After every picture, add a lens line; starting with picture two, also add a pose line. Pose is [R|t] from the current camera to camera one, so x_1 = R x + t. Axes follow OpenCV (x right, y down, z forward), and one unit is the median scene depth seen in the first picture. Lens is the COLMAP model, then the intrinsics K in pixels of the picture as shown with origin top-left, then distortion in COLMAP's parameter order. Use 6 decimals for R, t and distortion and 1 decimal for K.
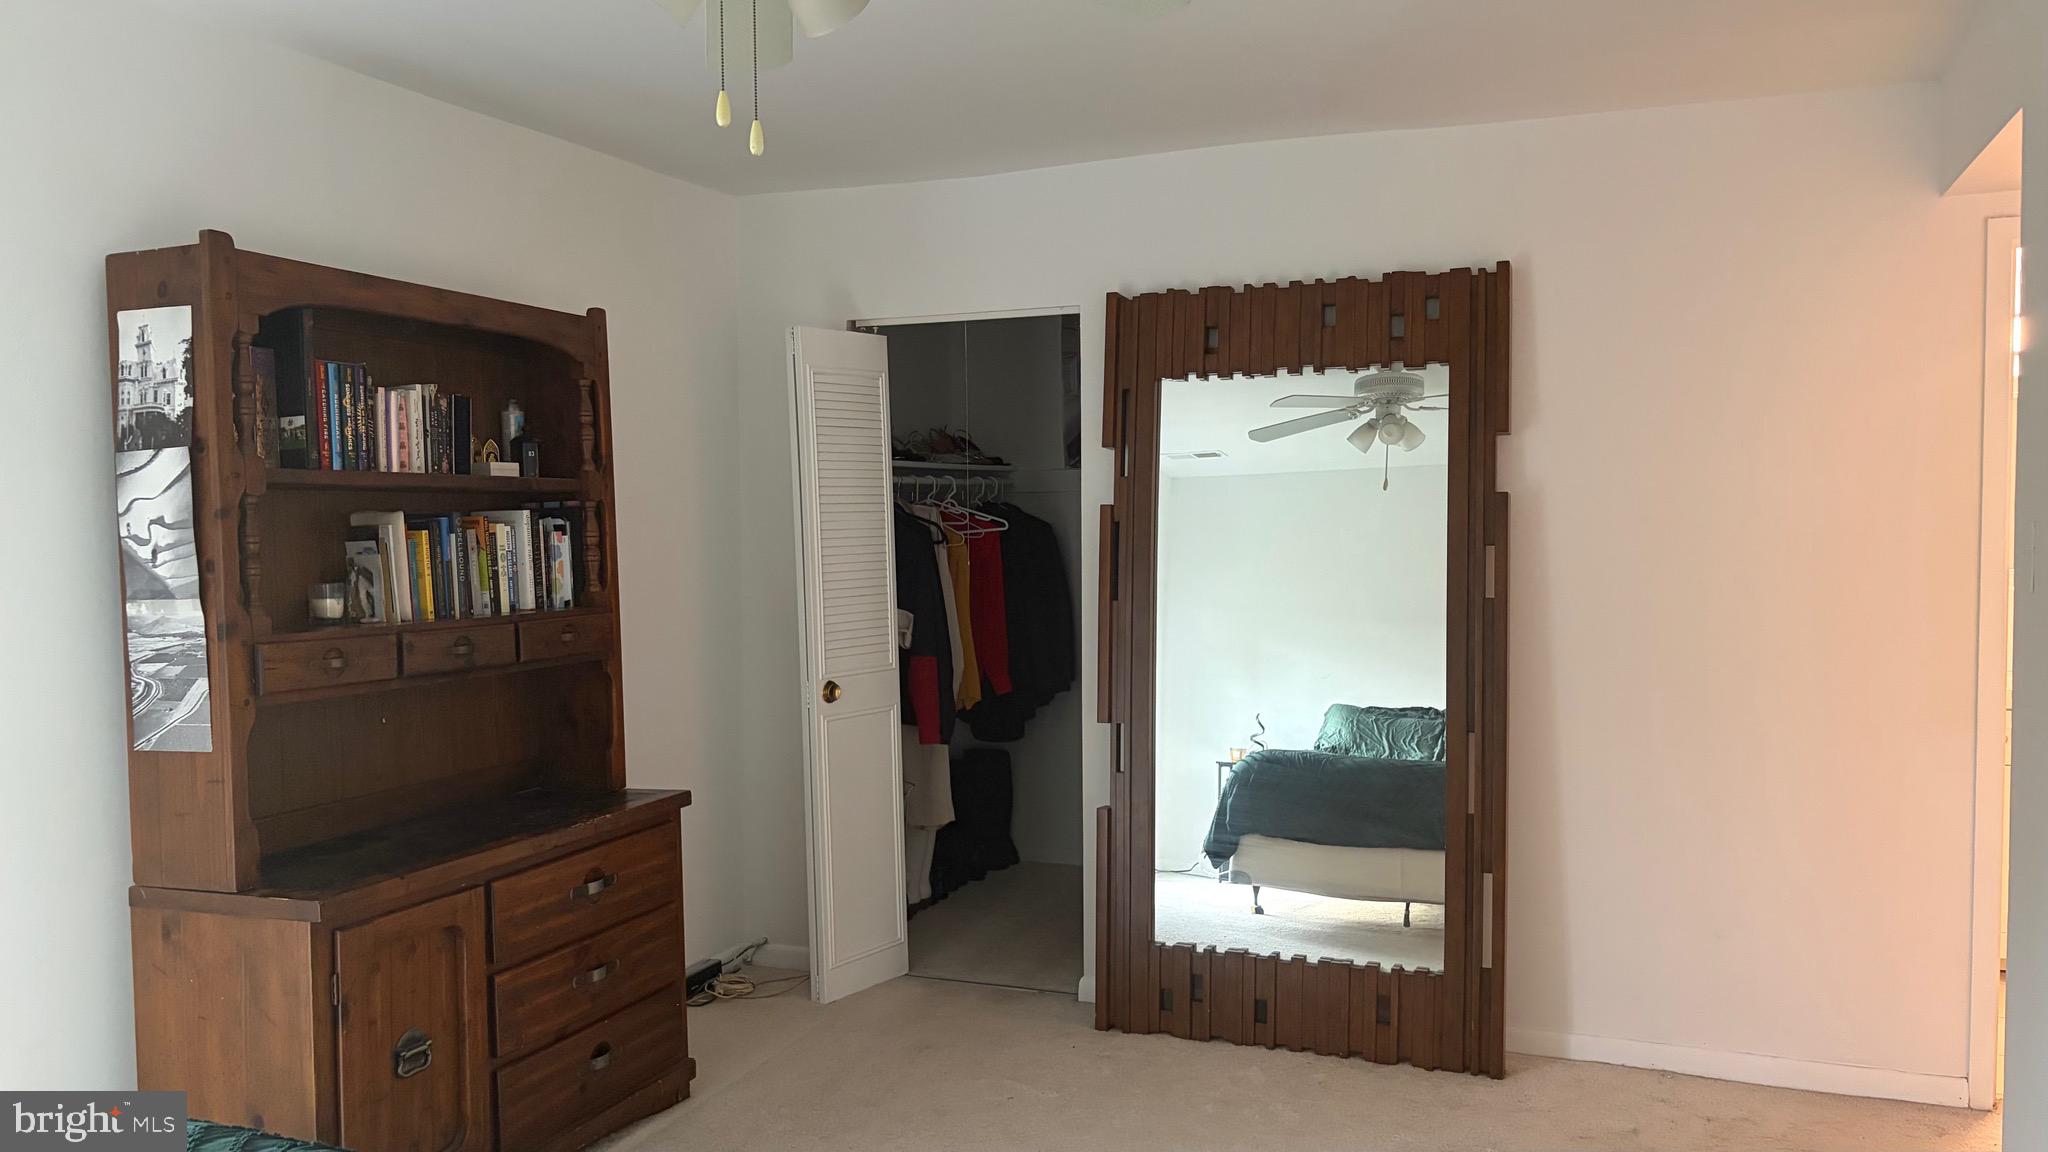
lens RADIAL K [[1549.4, 0, 1024.0], [0, 1549.4, 576.0], [0, 0, 1]] dist [0.078616, -0.072597]
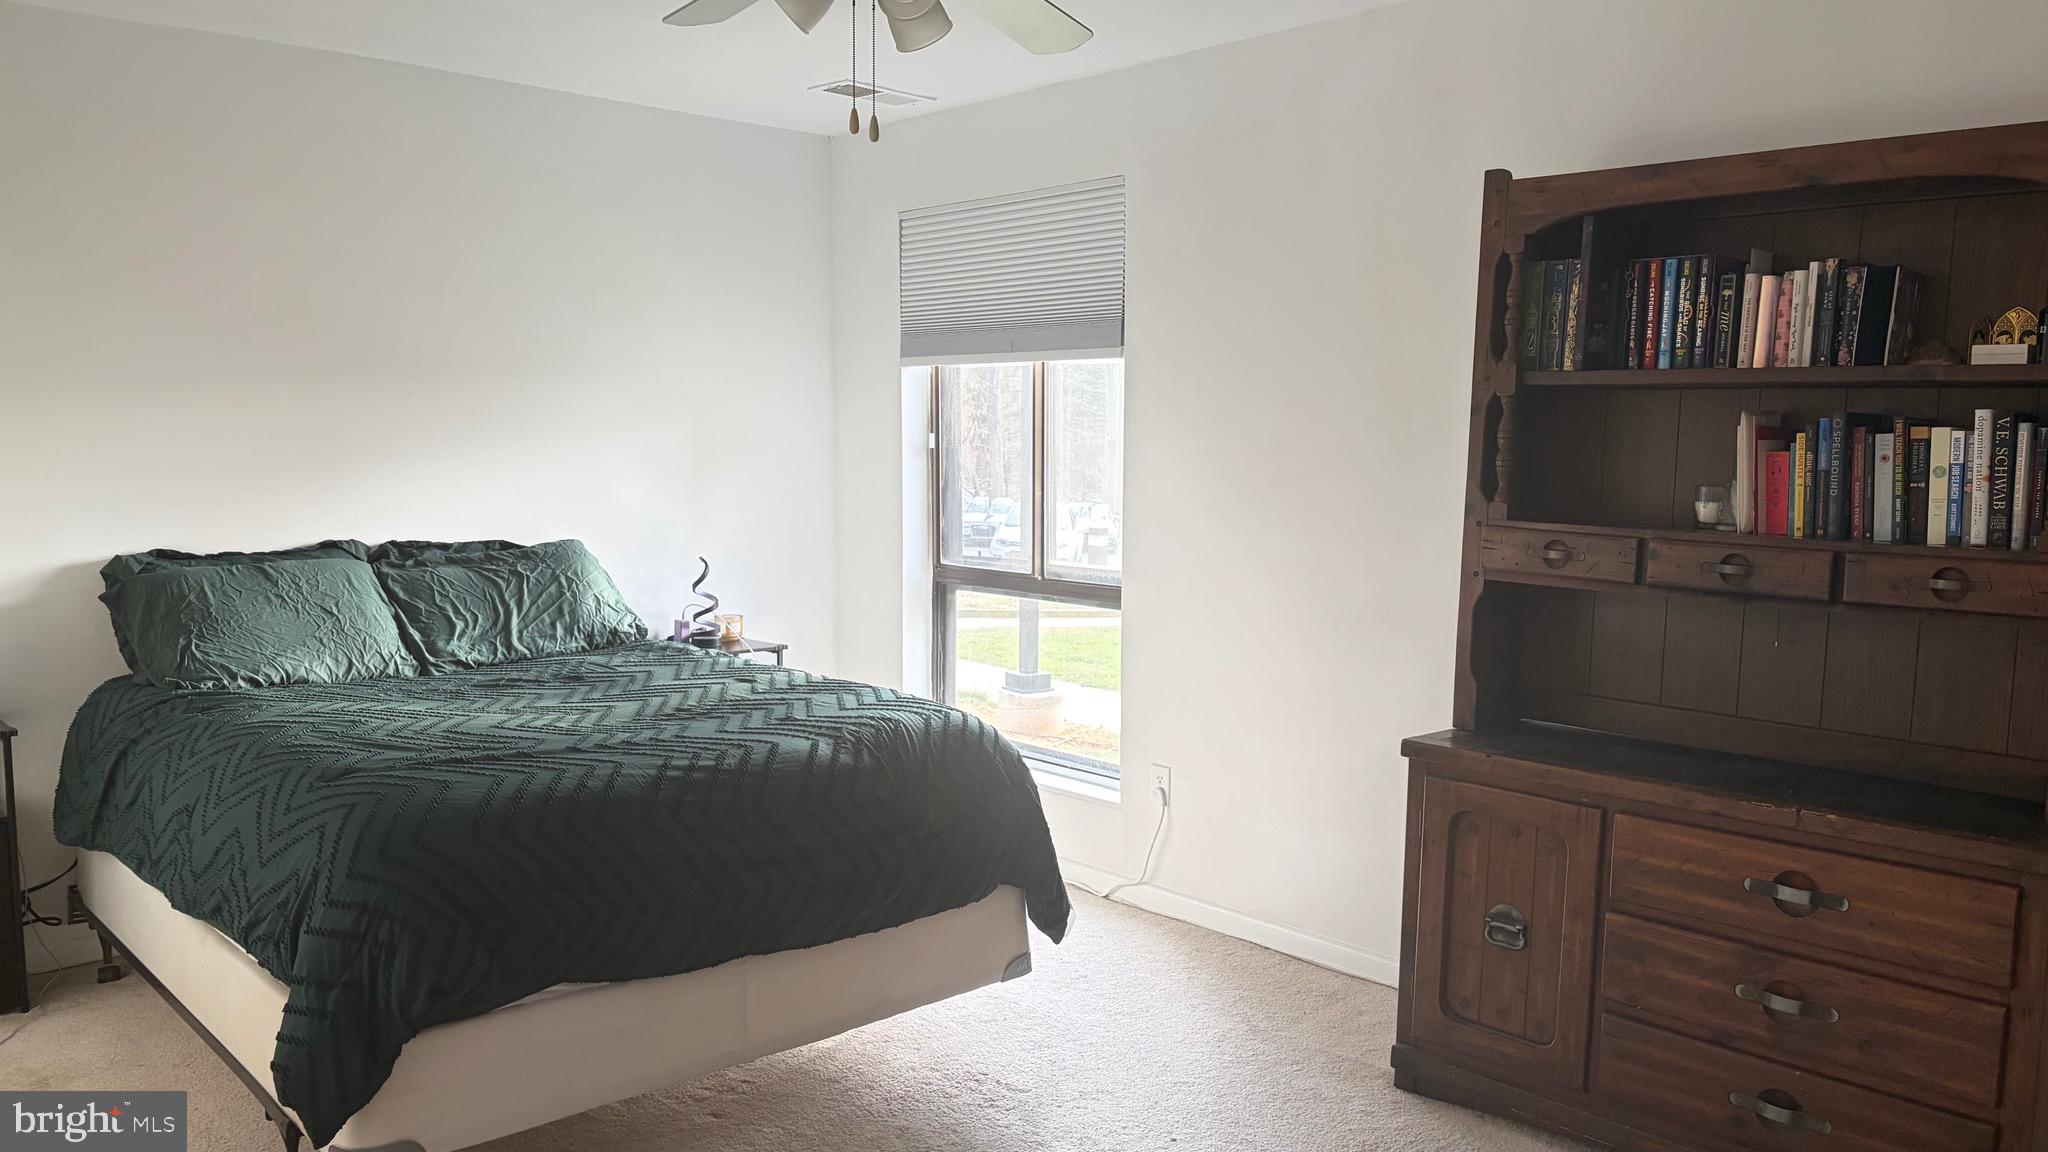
lens RADIAL K [[1549.4, 0, 1024.0], [0, 1549.4, 576.0], [0, 0, 1]] dist [0.078616, -0.072597]
pose [[-0.393808, 0.093017, -0.914474, 0.608334], [-0.046369, 0.991590, 0.120829, -0.037363], [0.918022, 0.089987, -0.386183, 0.983125]]
